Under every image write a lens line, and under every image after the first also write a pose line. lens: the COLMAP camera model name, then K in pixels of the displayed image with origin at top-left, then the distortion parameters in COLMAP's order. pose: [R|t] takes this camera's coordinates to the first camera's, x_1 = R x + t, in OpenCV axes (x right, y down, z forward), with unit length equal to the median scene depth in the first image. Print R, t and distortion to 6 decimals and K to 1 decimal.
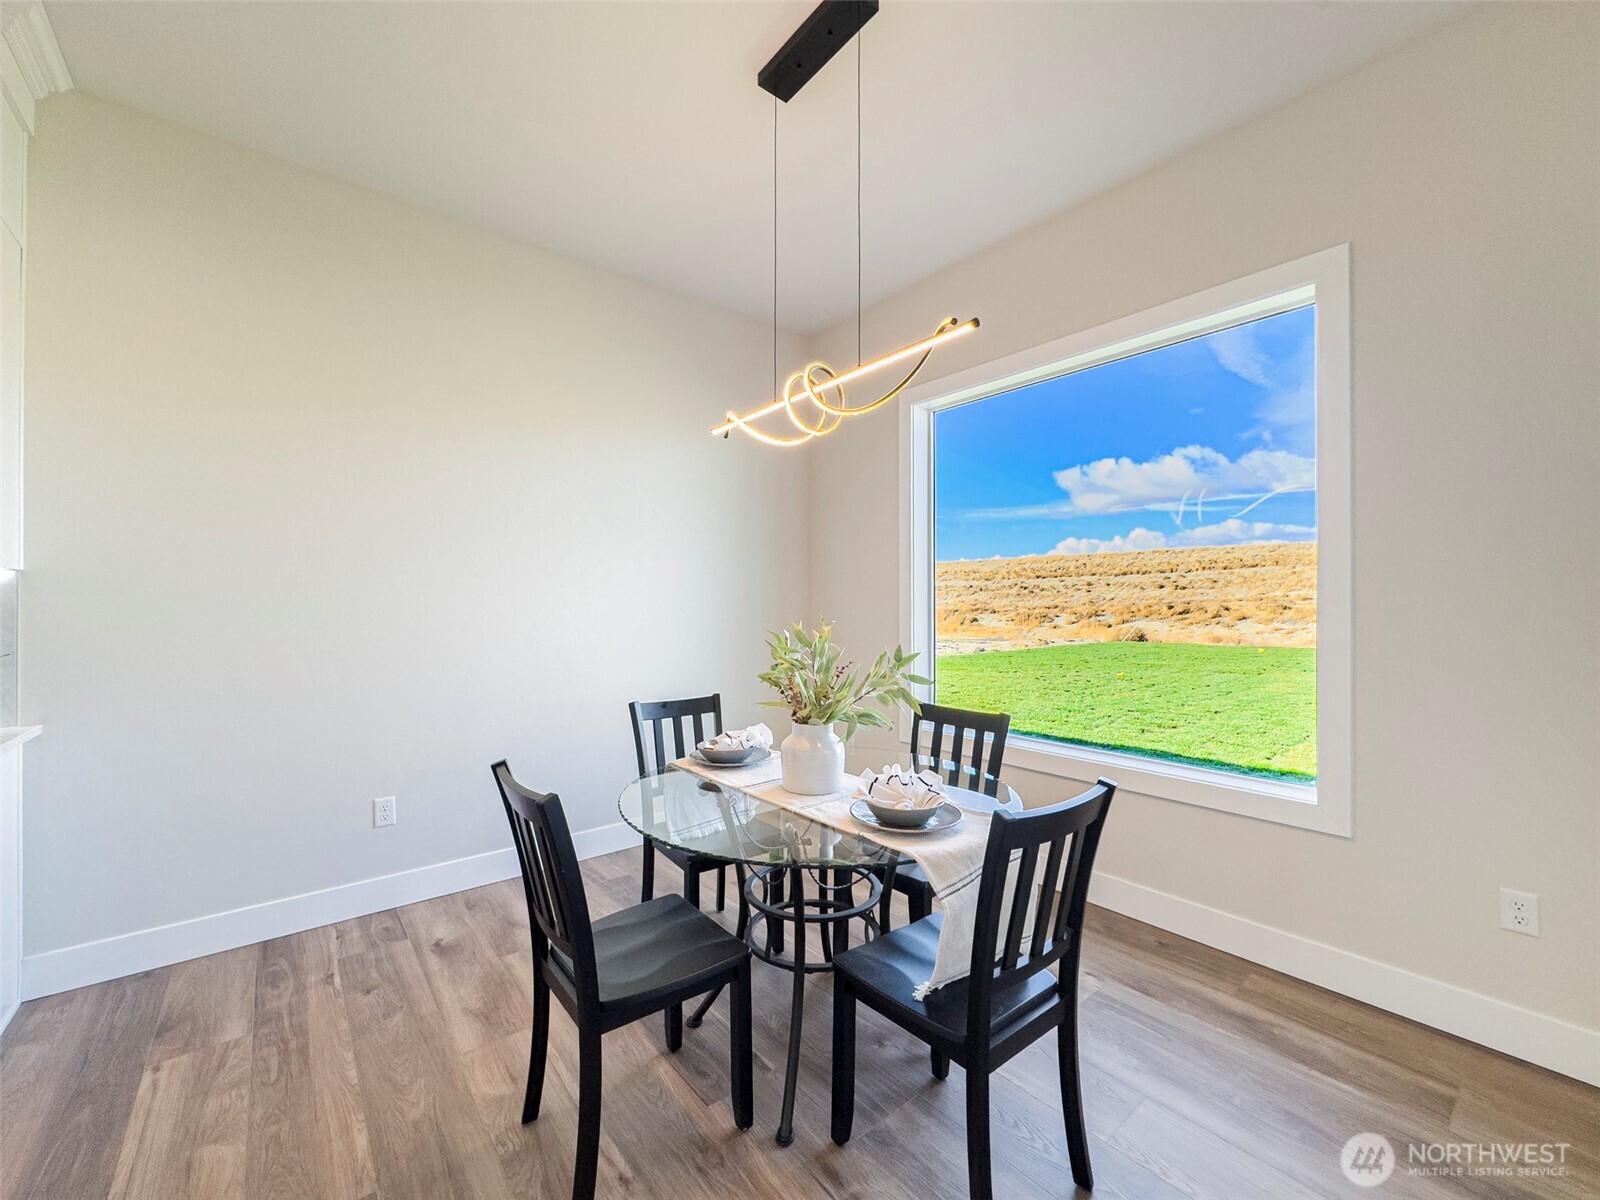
lens RADIAL K [[646.0, 0, 800.0], [0, 646.0, 600.0], [0, 0, 1]] dist [-0.000342, 0.000017]
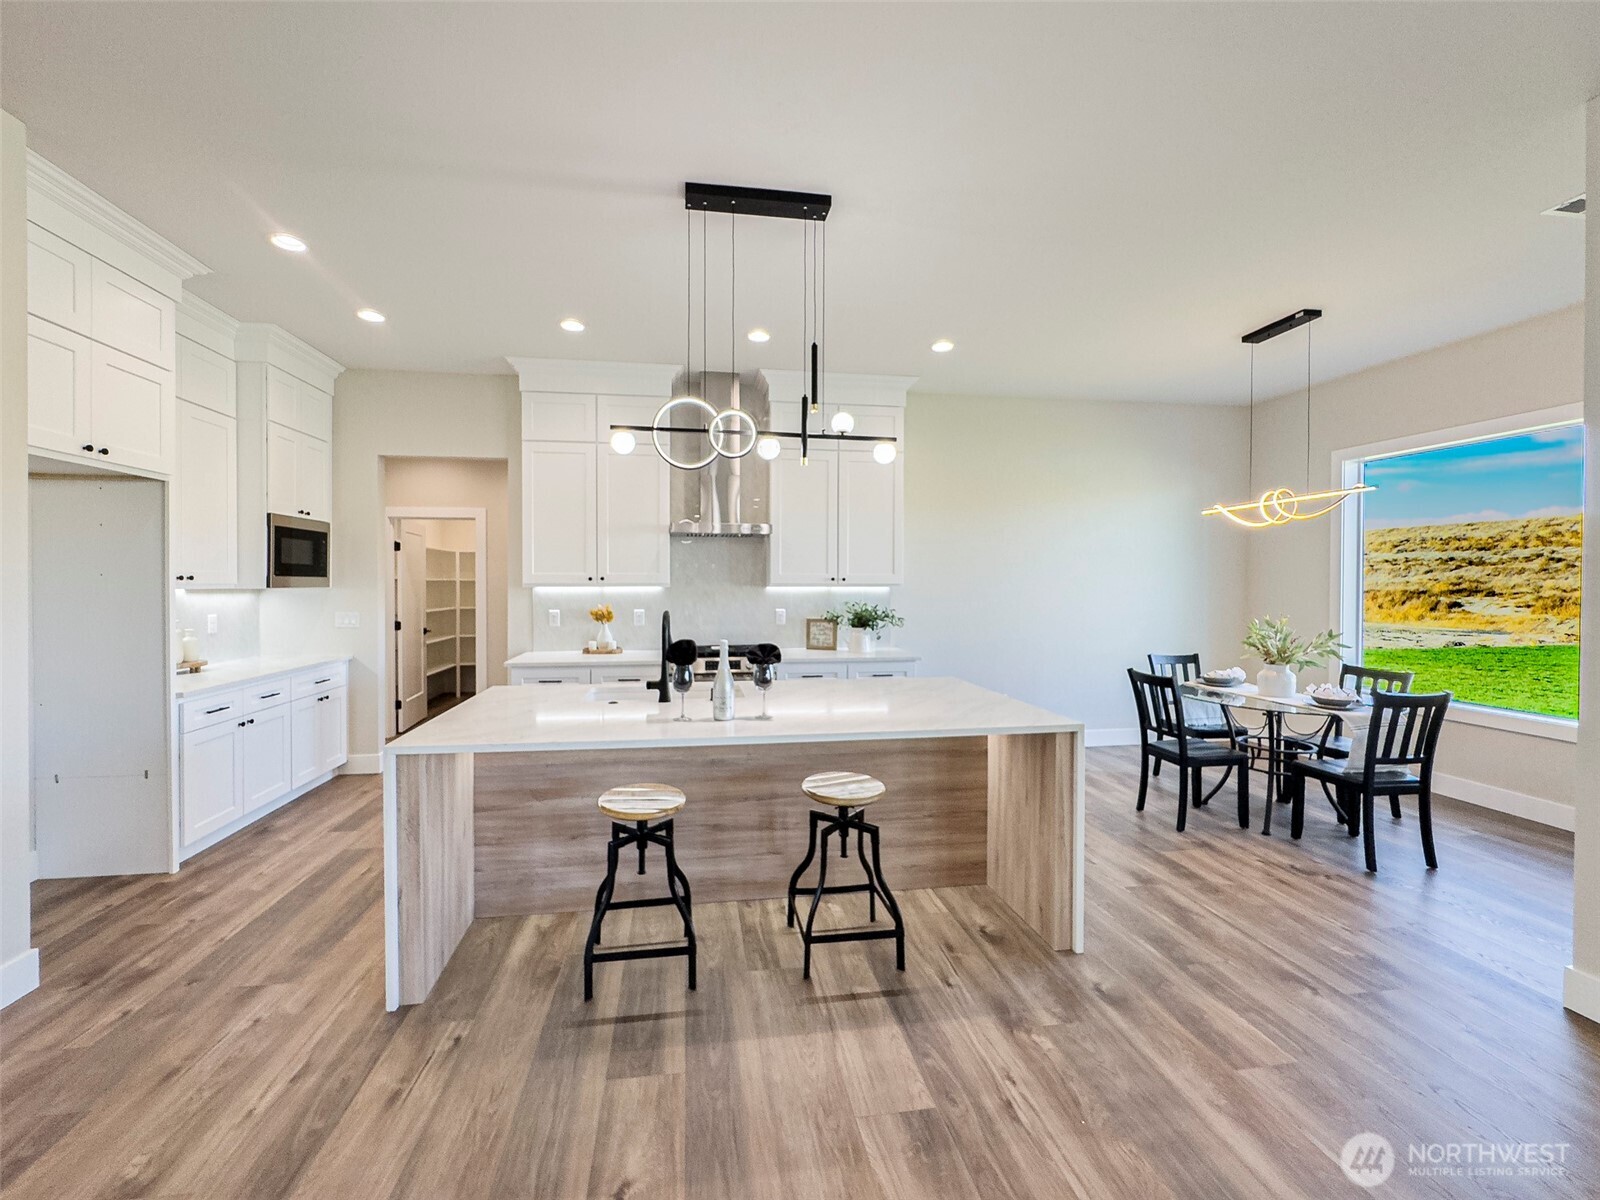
lens RADIAL K [[655.0, 0, 782.2], [0, 655.0, 592.9], [0, 0, 1]] dist [-0.000397, -0.000058]
pose [[0.857693, 0.009280, -0.514079, -0.183330], [0.002981, 0.999731, 0.023020, -0.064167], [0.514154, -0.021276, 0.857434, -1.119540]]
